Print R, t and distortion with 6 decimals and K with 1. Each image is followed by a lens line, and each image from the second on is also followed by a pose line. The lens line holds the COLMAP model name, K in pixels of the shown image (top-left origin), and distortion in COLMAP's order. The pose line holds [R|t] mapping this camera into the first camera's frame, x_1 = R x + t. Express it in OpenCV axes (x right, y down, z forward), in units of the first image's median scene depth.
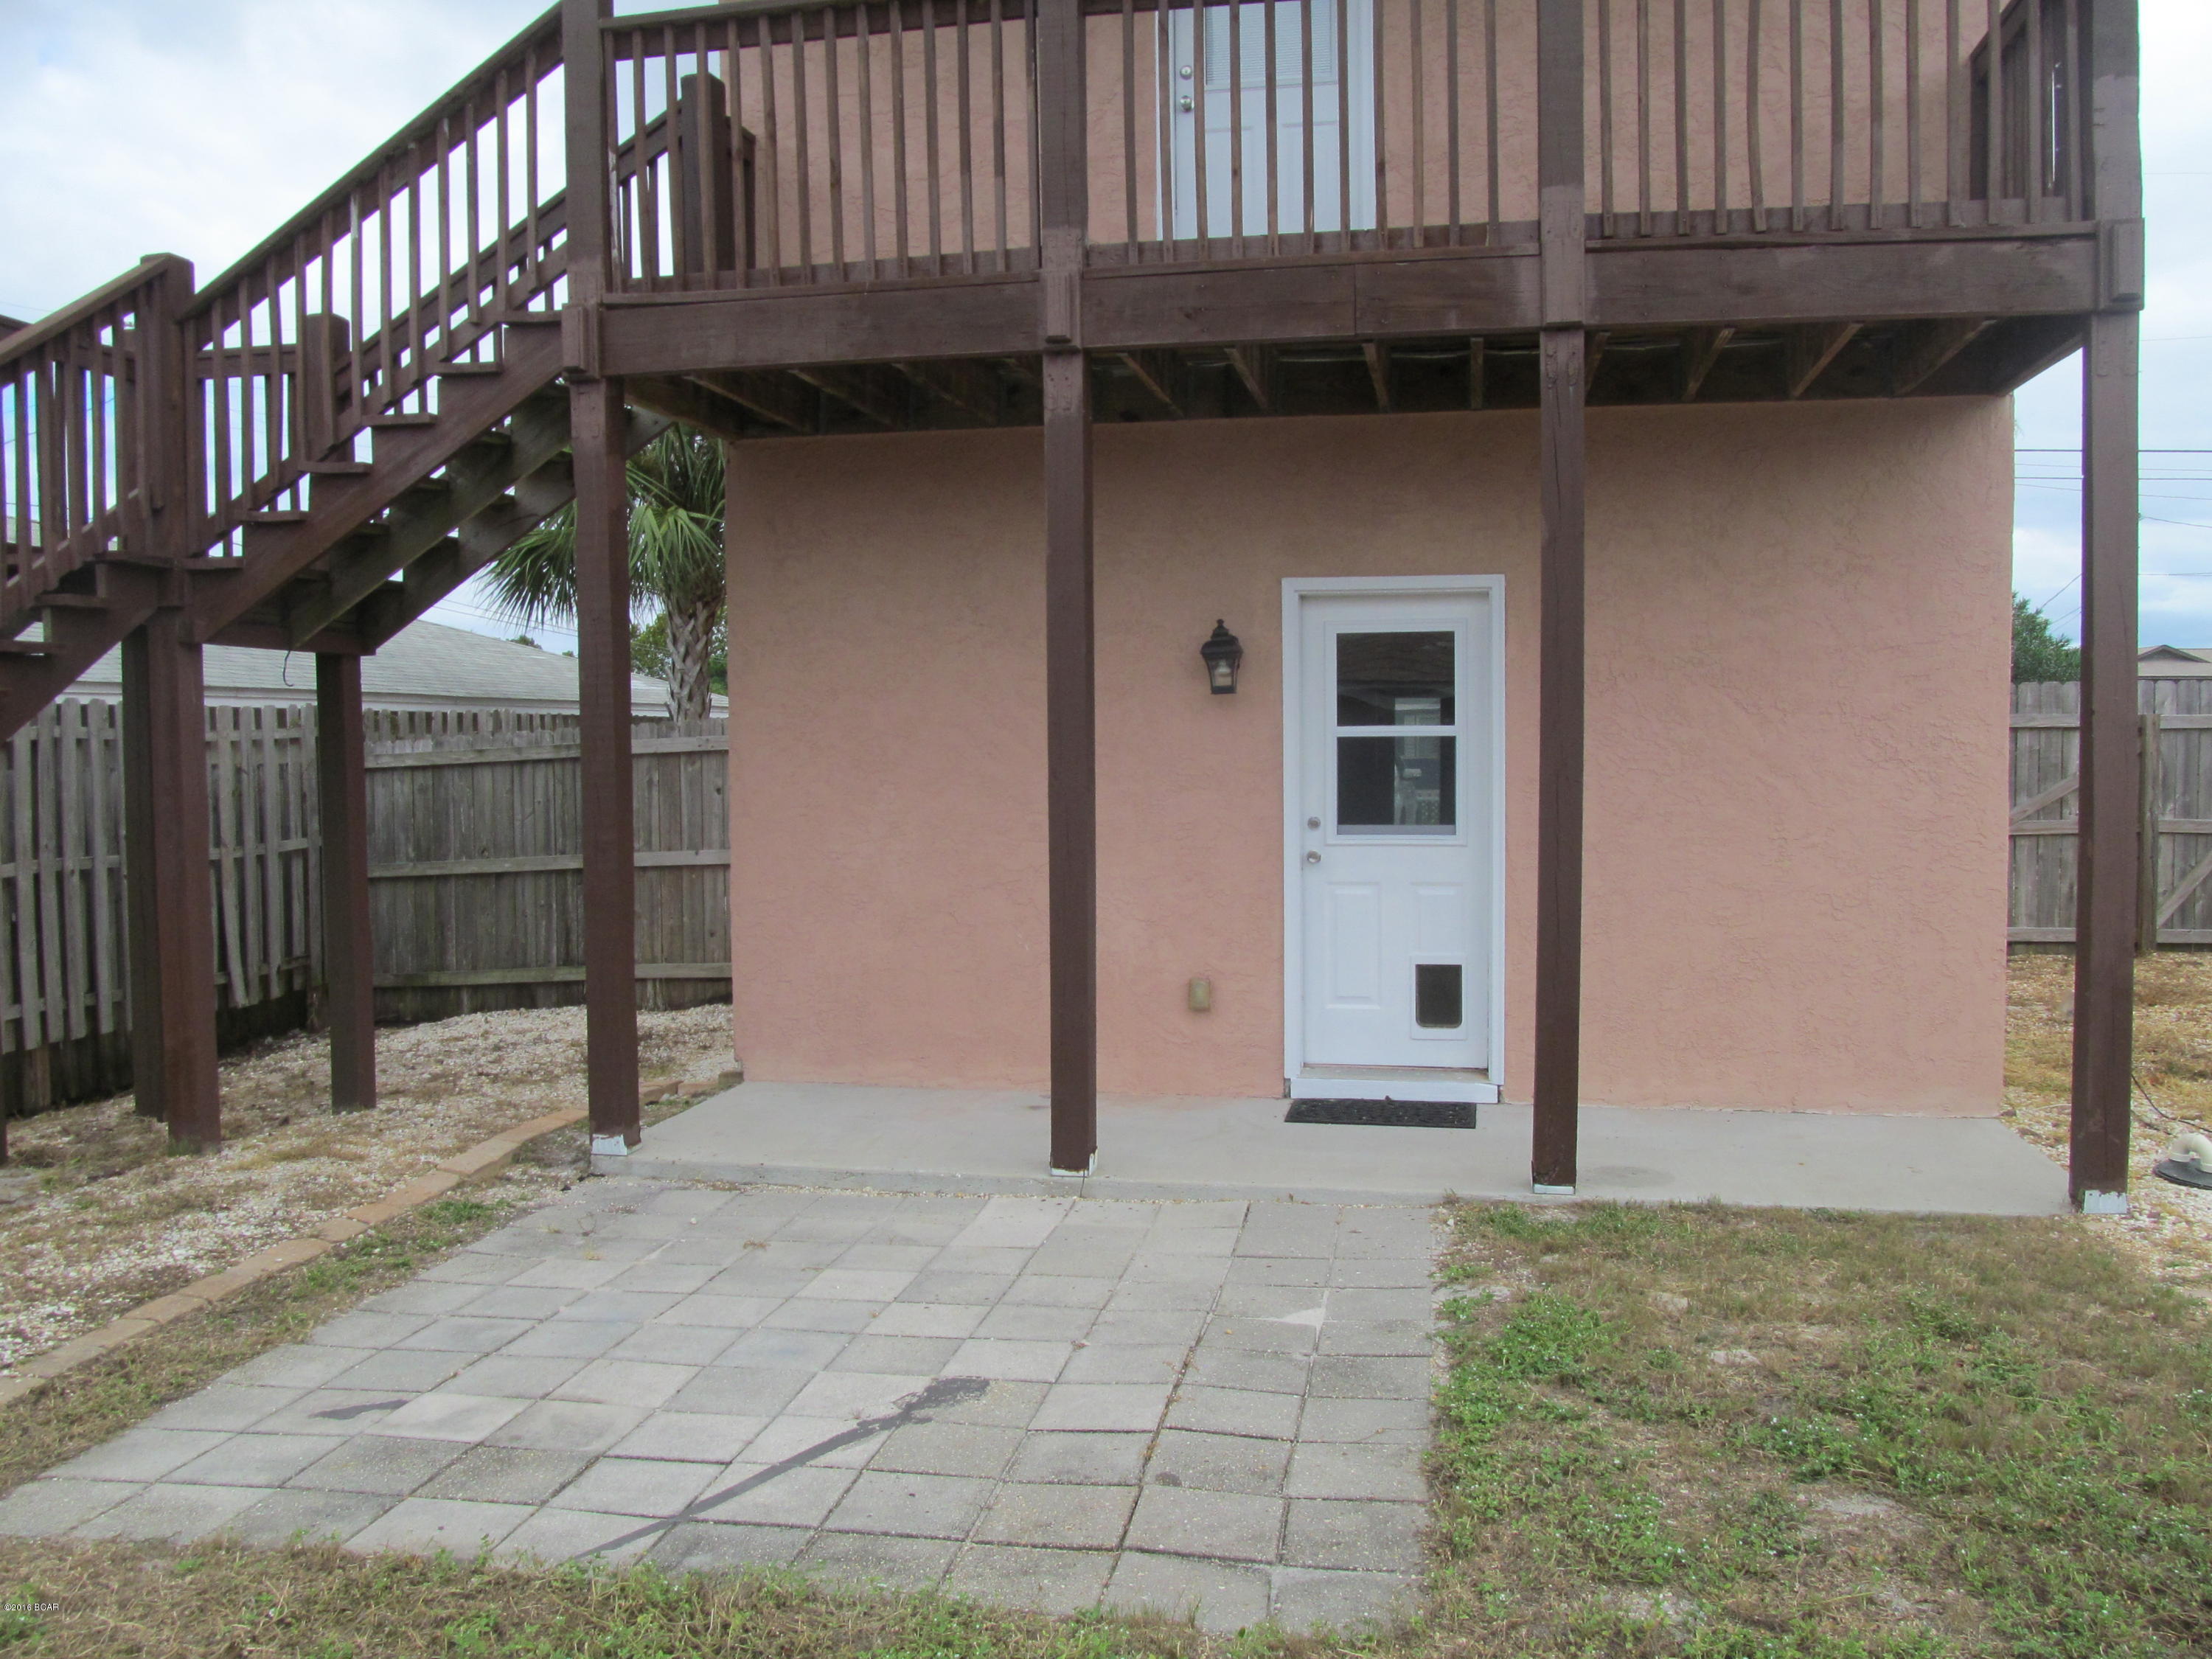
lens RADIAL K [[1818.1, 0, 1106.0], [0, 1818.1, 829.5], [0, 0, 1]] dist [-0.088531, 0.041213]
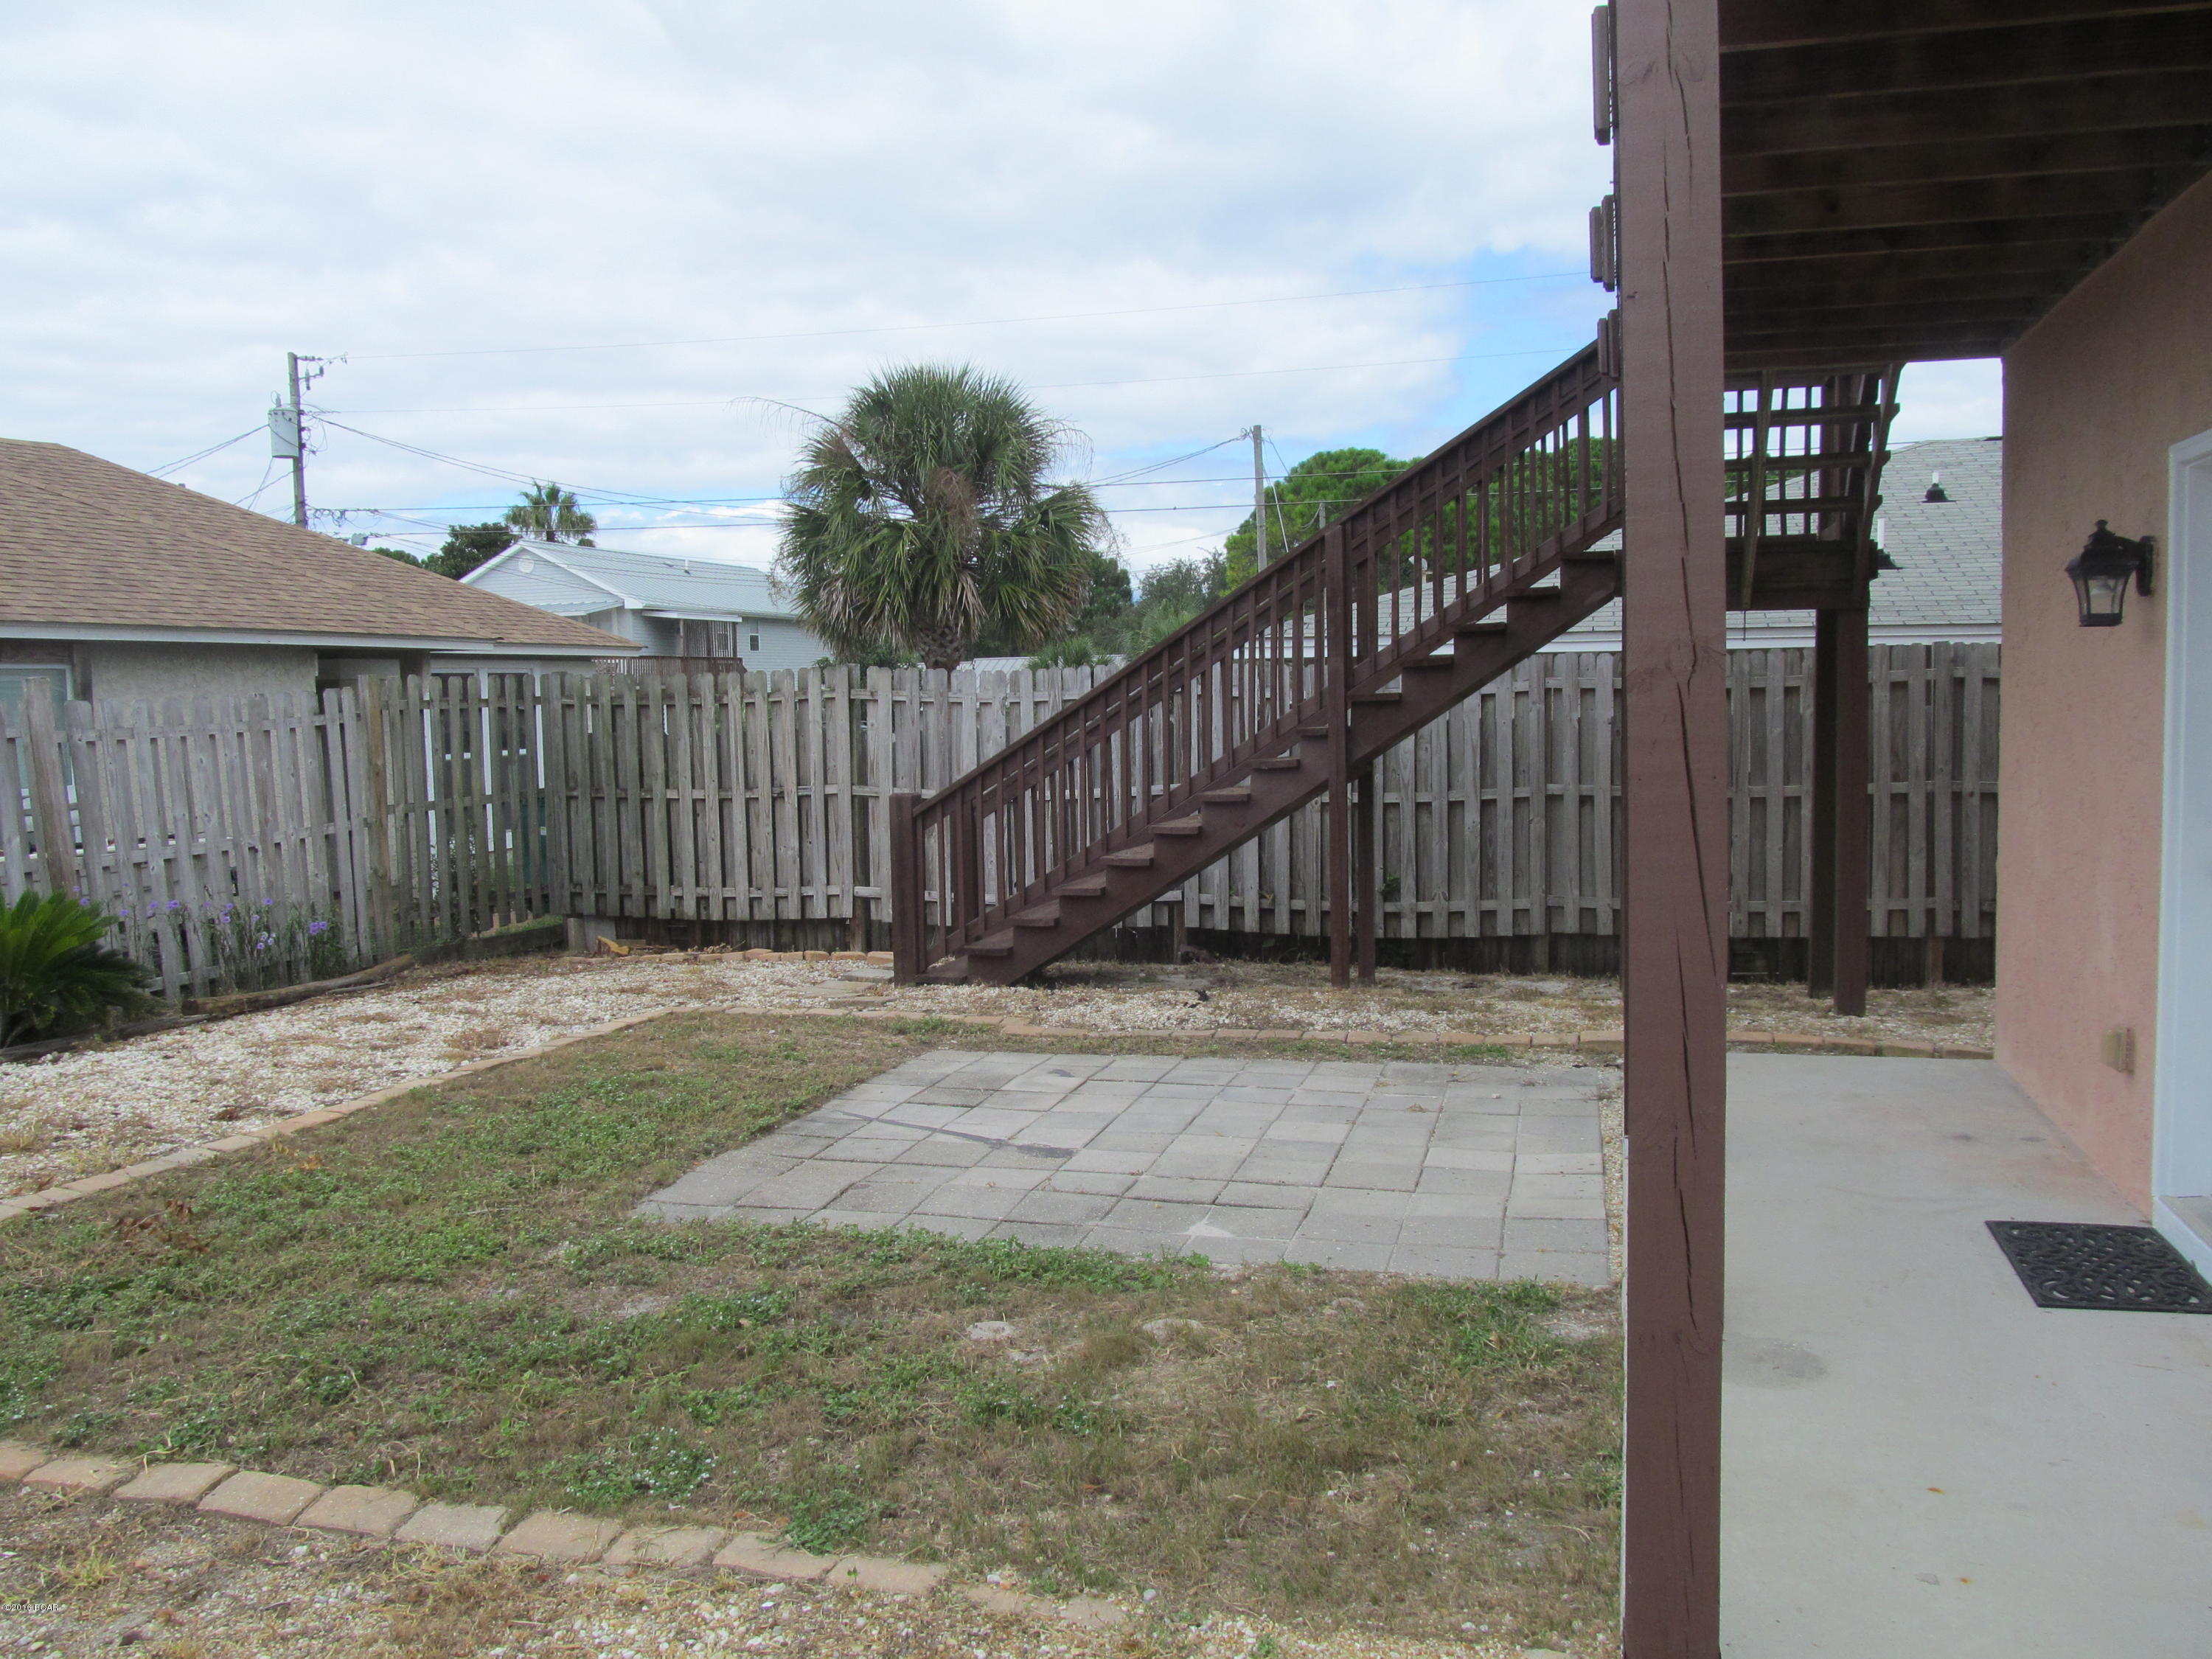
lens RADIAL K [[1818.1, 0, 1106.0], [0, 1818.1, 829.5], [0, 0, 1]] dist [-0.088531, 0.041213]
pose [[-0.080982, 0.078716, -0.993602, 0.632335], [-0.025962, 0.996372, 0.081051, -0.033159], [0.996377, 0.032359, -0.078645, 0.537461]]
